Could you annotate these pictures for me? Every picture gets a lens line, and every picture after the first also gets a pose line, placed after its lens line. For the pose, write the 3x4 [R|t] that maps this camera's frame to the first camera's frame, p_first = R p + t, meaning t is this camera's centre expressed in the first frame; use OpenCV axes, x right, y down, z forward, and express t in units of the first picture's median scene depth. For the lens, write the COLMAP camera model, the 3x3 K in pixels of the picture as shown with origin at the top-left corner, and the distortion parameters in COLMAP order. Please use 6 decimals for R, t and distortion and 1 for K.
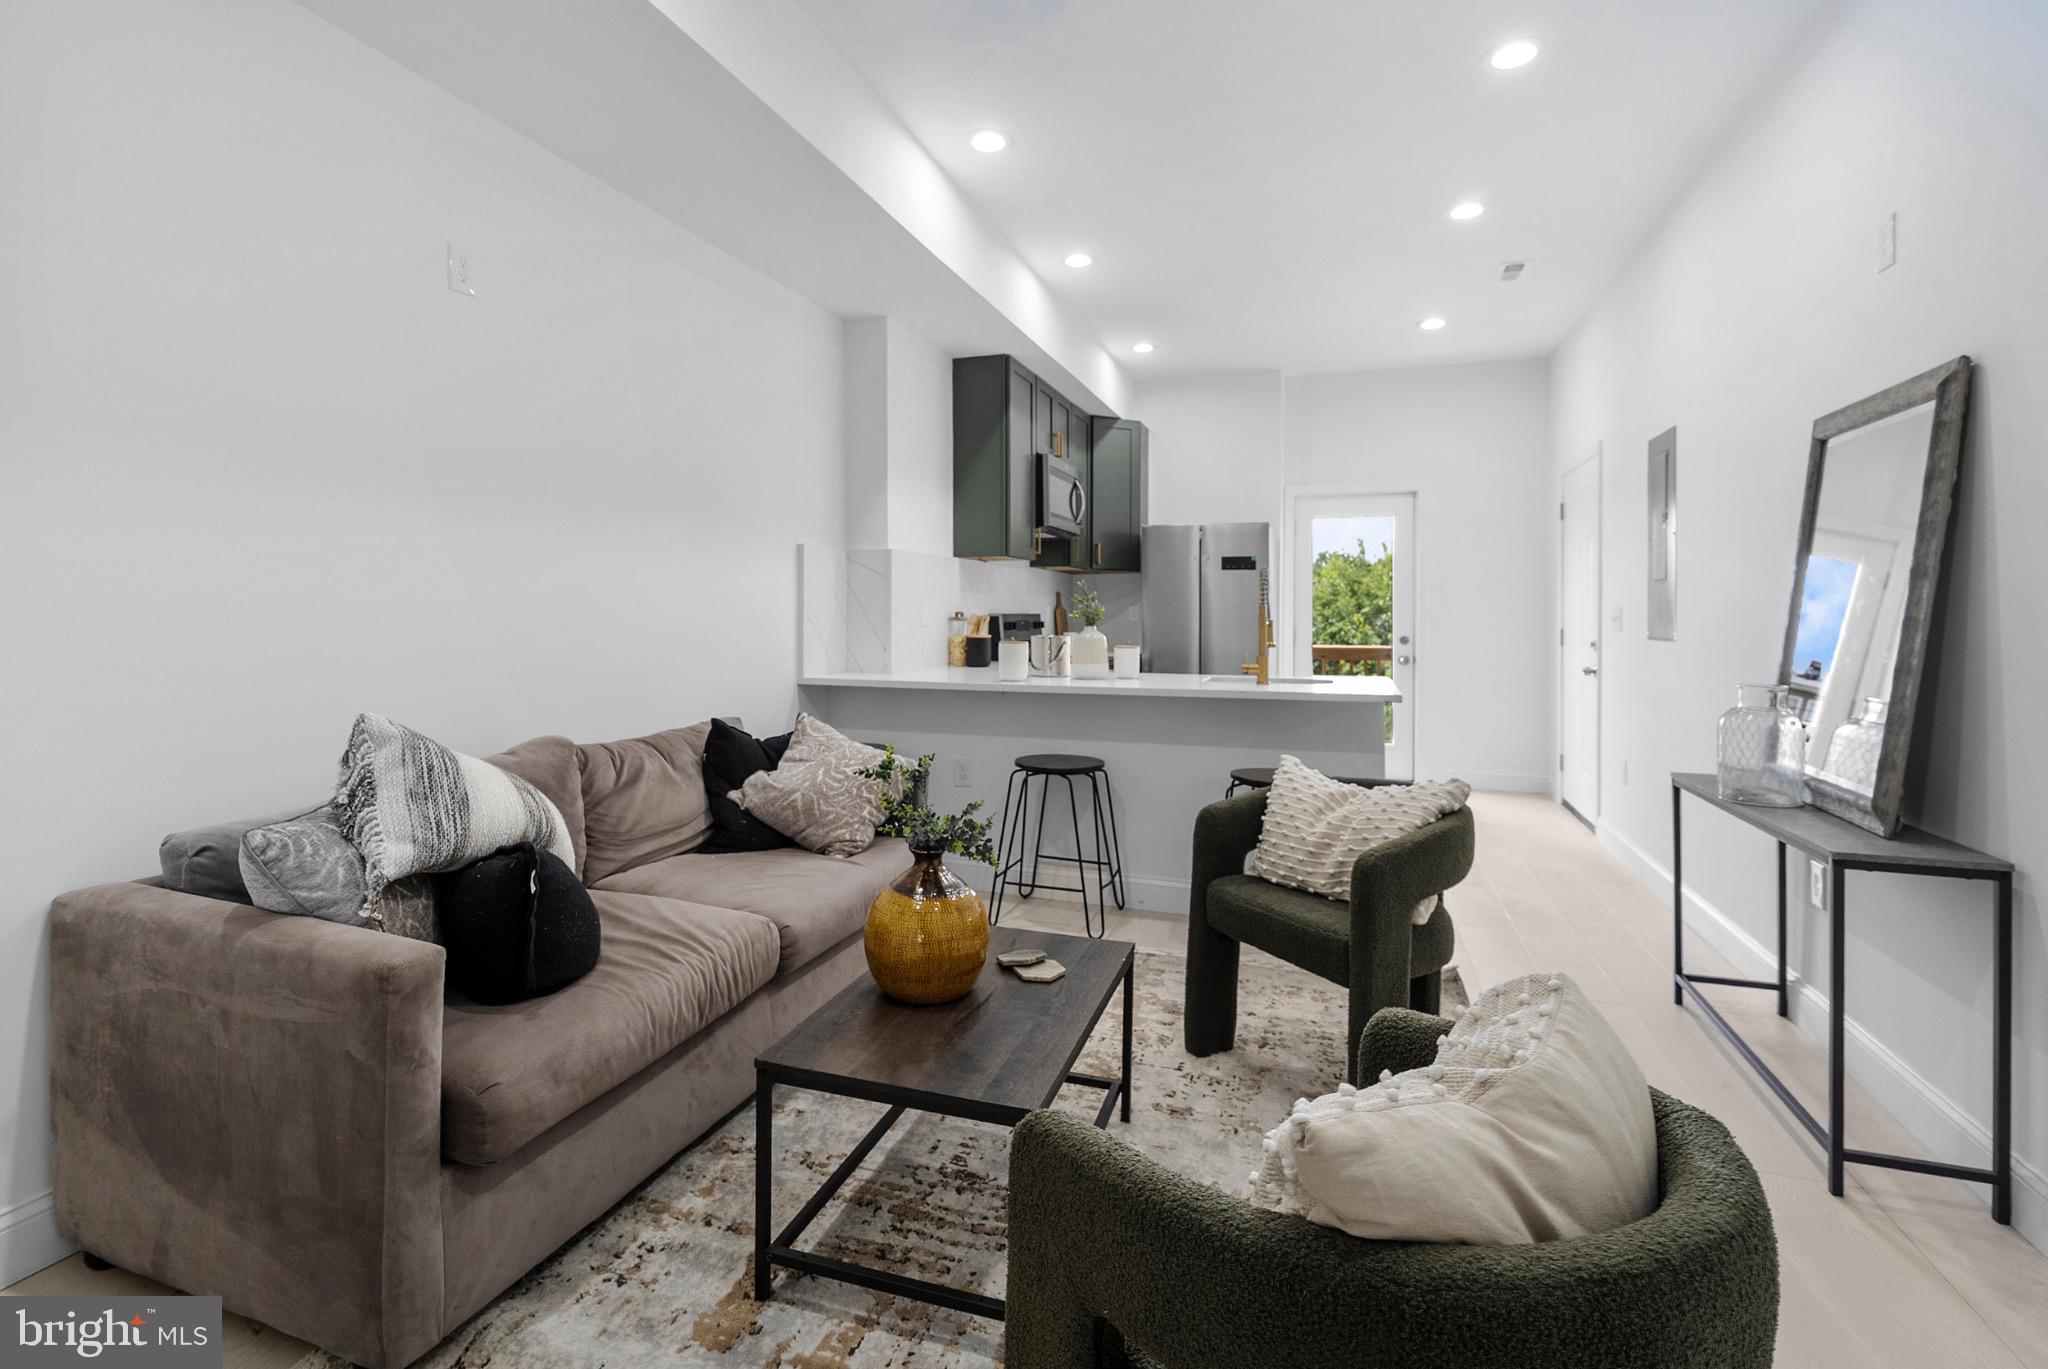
lens RADIAL K [[956.4, 0, 1017.3], [0, 956.4, 640.8], [0, 0, 1]] dist [0.001085, 0.000307]
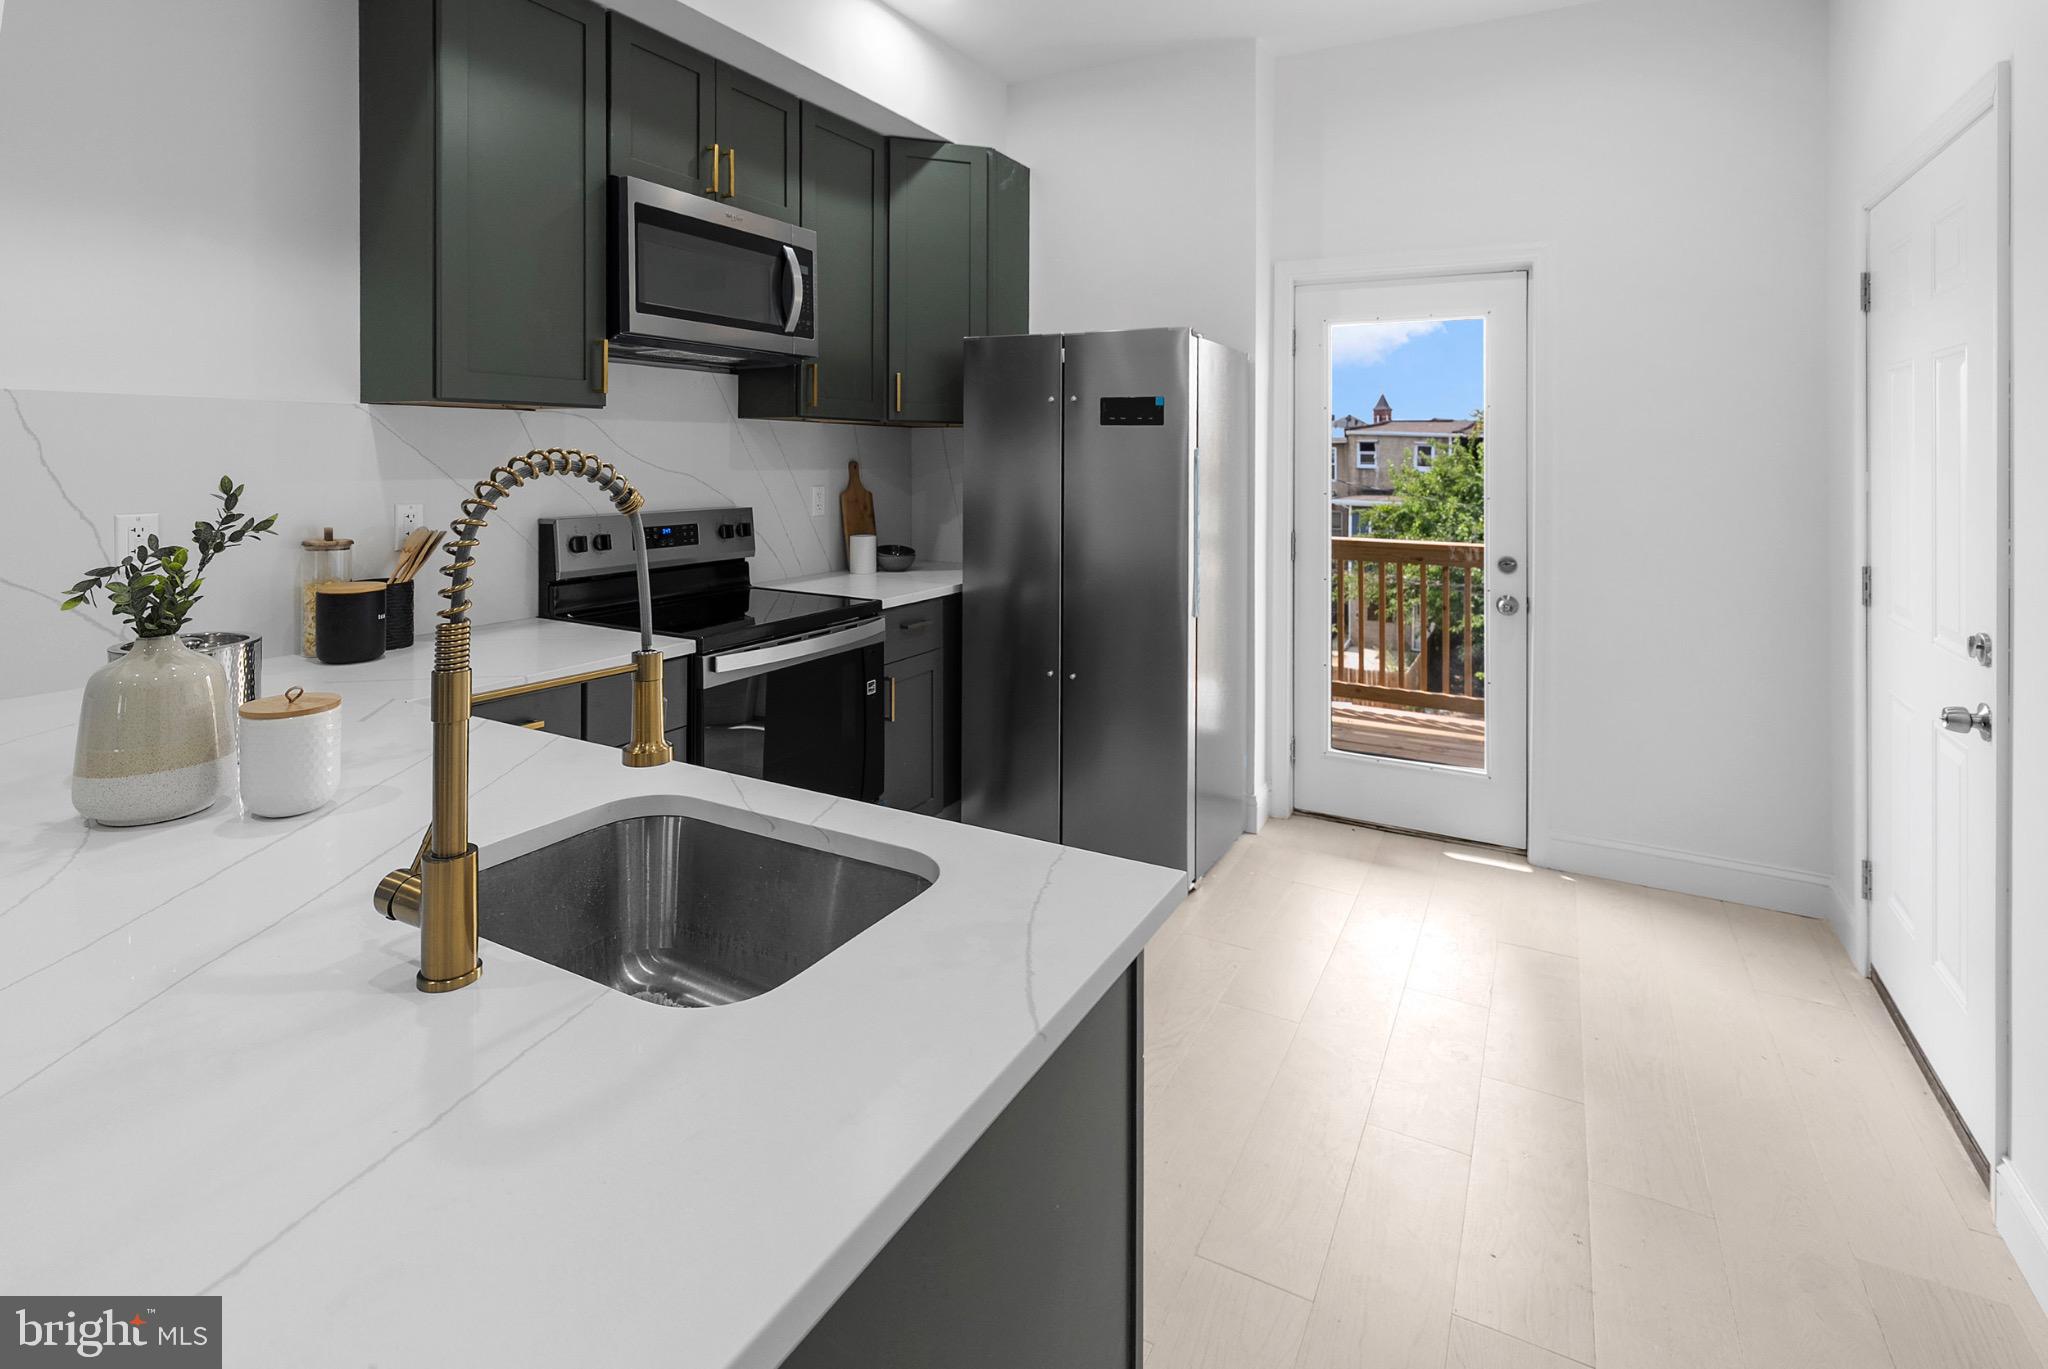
lens RADIAL K [[1003.9, 0, 1026.7], [0, 1003.9, 456.0], [0, 0, 1]] dist [0.000385, -0.000078]
pose [[0.987015, 0.008257, -0.160417, 0.257360], [-0.012044, 0.999671, -0.022645, -0.045050], [0.160177, 0.024283, 0.986789, 0.472554]]
